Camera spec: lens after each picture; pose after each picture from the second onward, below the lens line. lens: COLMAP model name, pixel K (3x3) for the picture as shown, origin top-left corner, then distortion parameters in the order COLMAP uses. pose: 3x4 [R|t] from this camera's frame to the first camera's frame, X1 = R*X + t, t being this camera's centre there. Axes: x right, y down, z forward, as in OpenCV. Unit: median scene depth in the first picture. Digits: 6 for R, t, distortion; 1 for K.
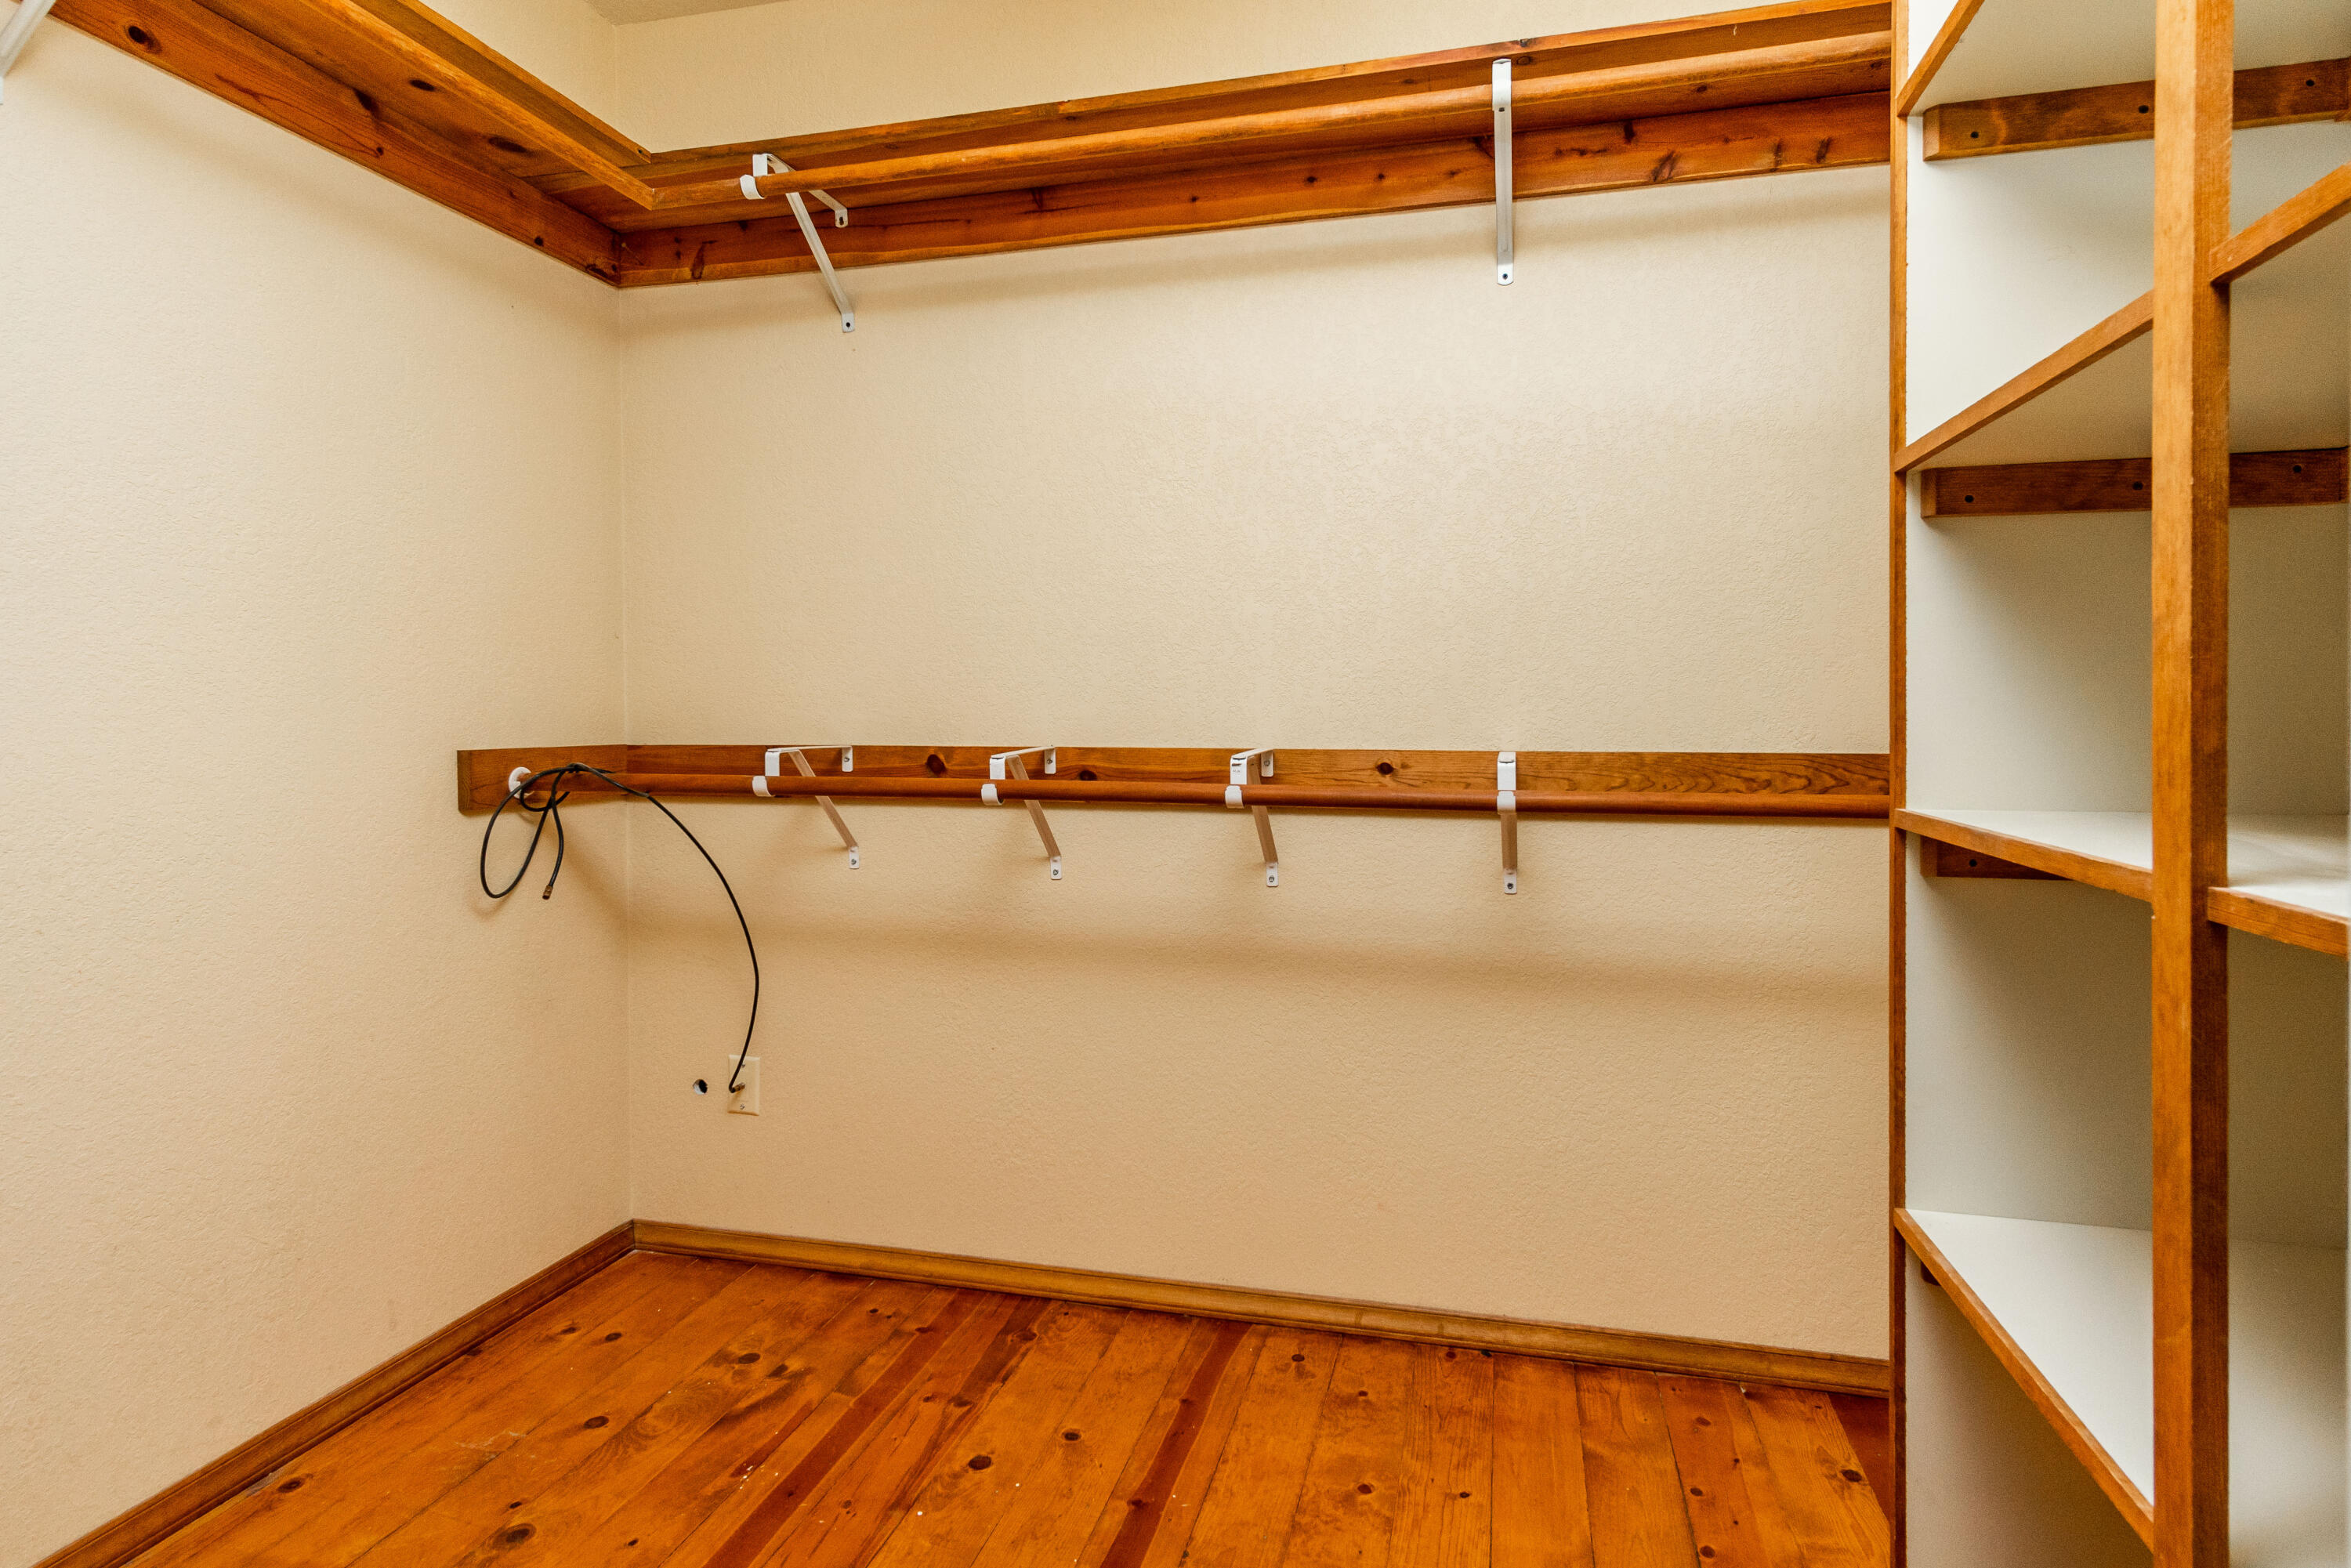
lens RADIAL K [[1284.1, 0, 1172.6], [0, 1284.1, 773.7], [0, 0, 1]] dist [0.009009, 0.002591]
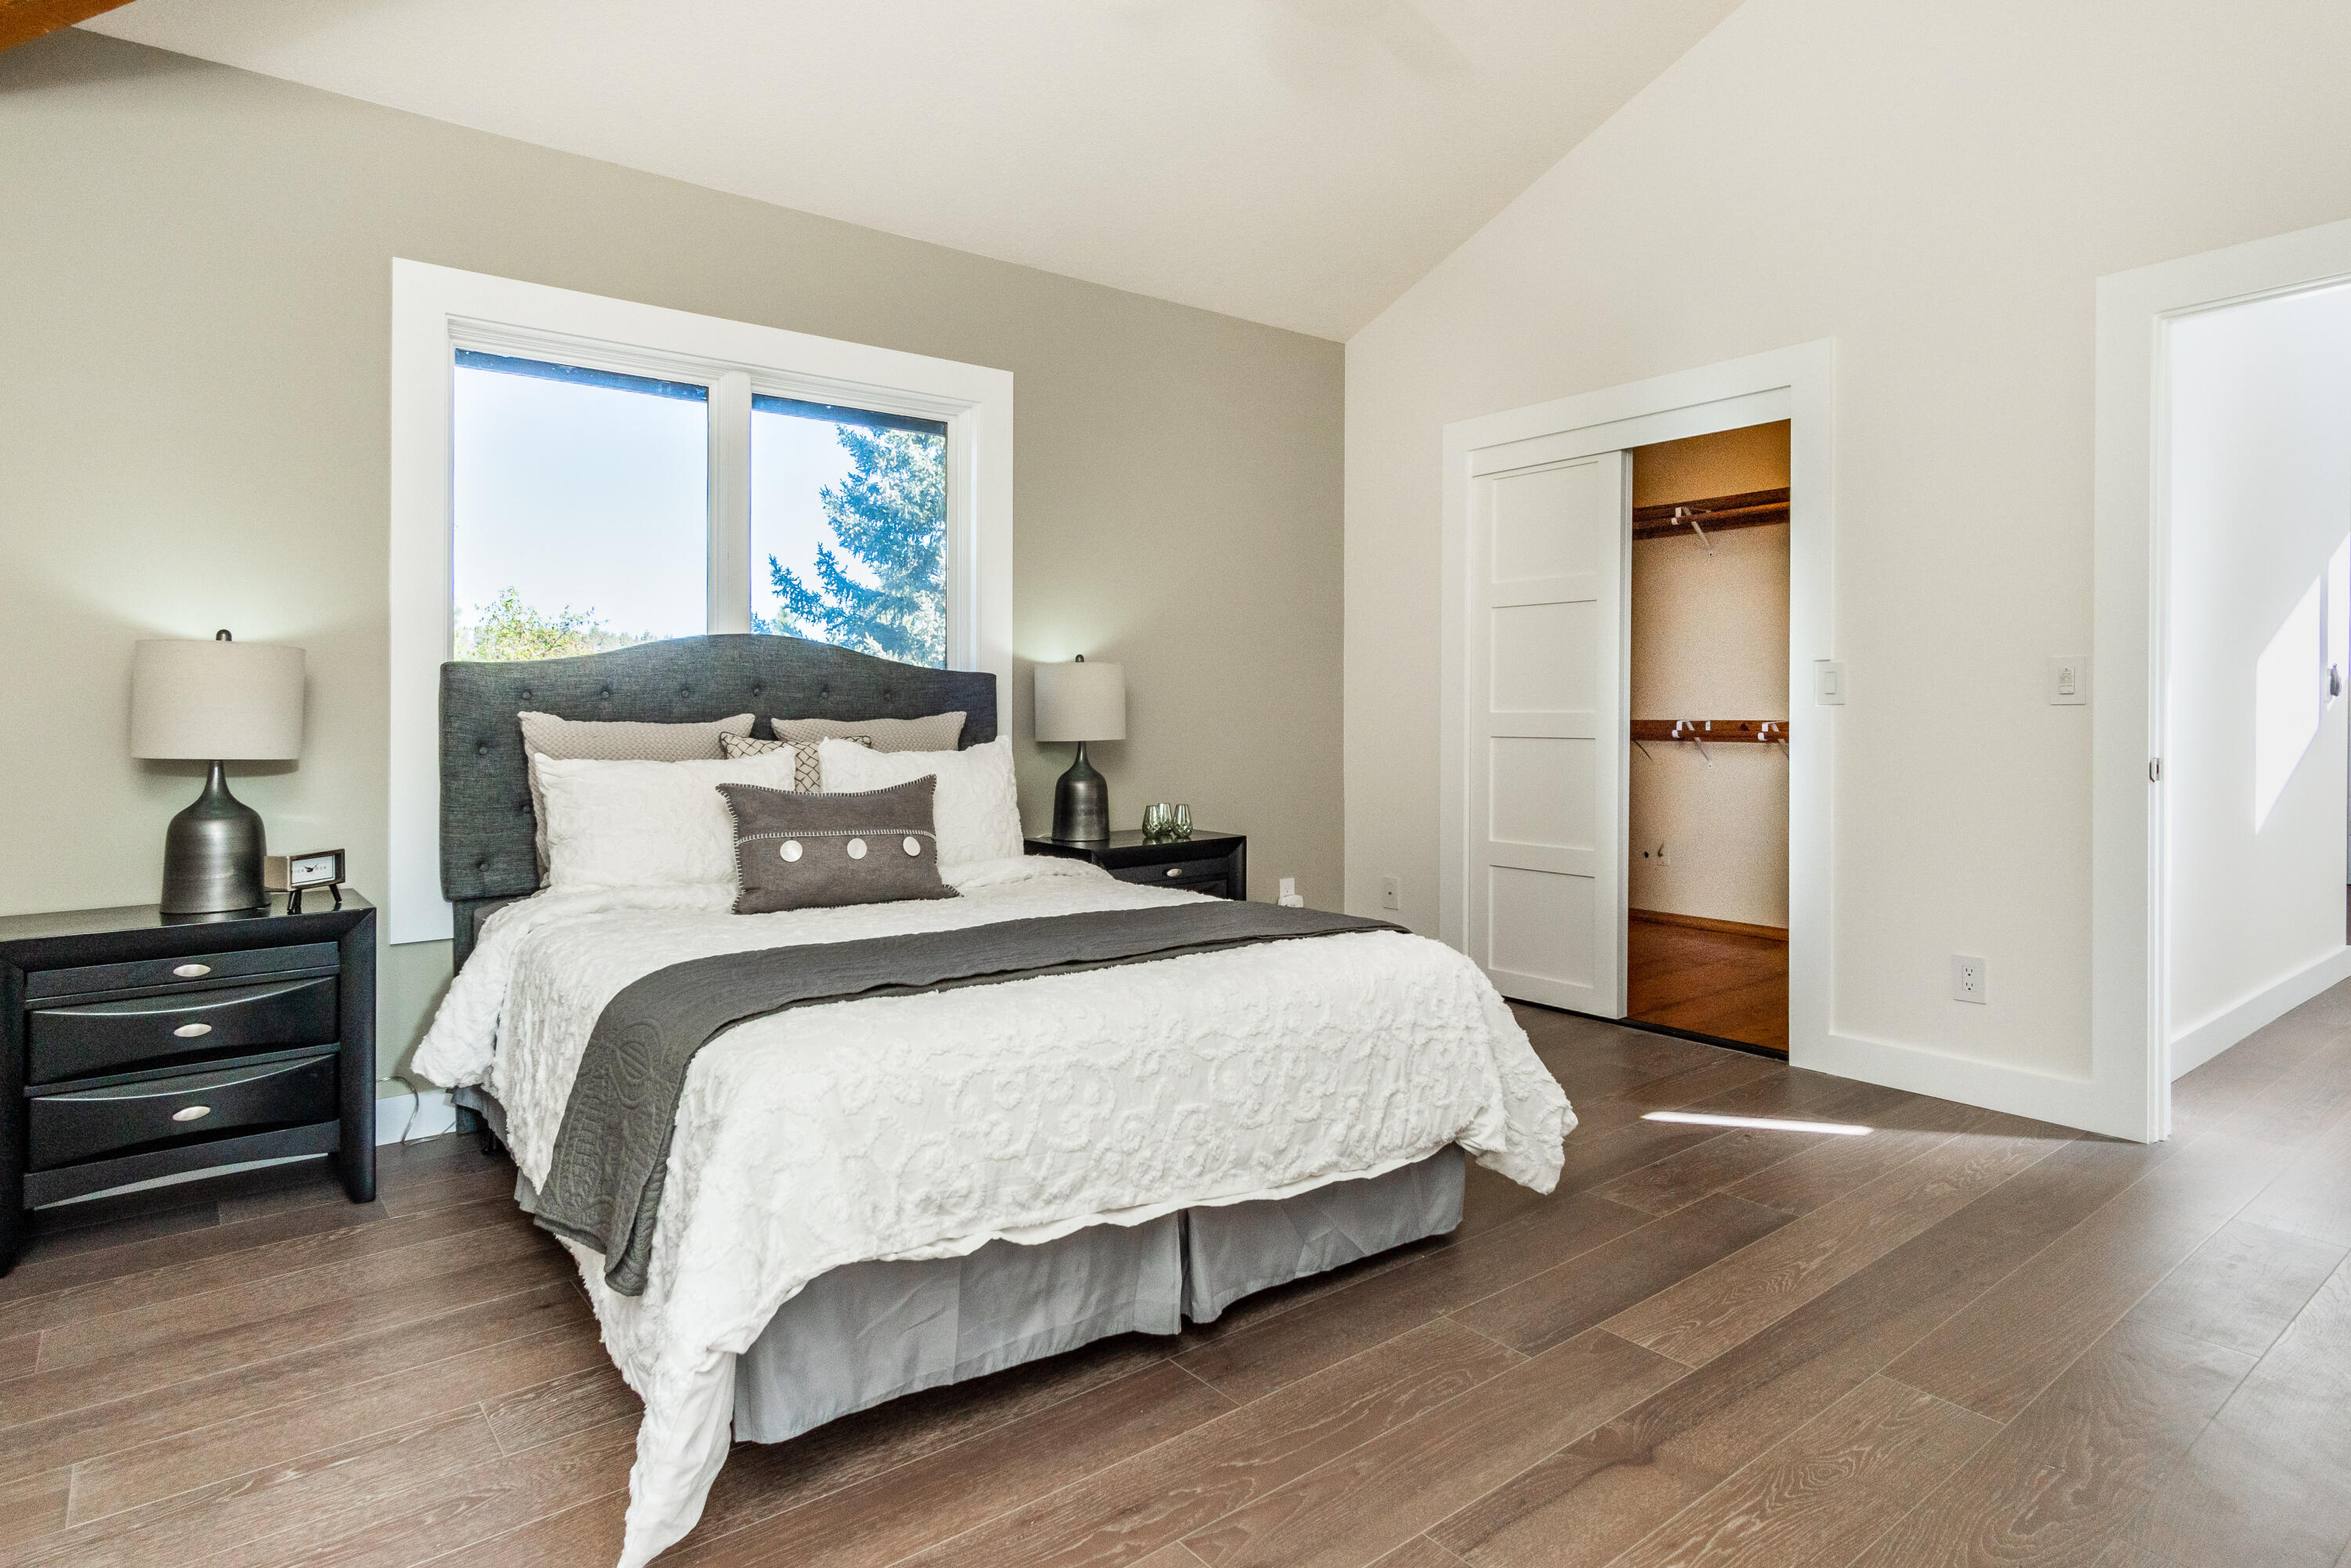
lens RADIAL K [[1284.1, 0, 1168.3], [0, 1284.1, 782.1], [0, 0, 1]] dist [0.009009, 0.002591]
pose [[0.789422, 0.022111, -0.613453, 0.536173], [-0.007788, 0.999631, 0.026008, 0.049486], [0.613802, -0.015754, 0.789303, -1.909422]]
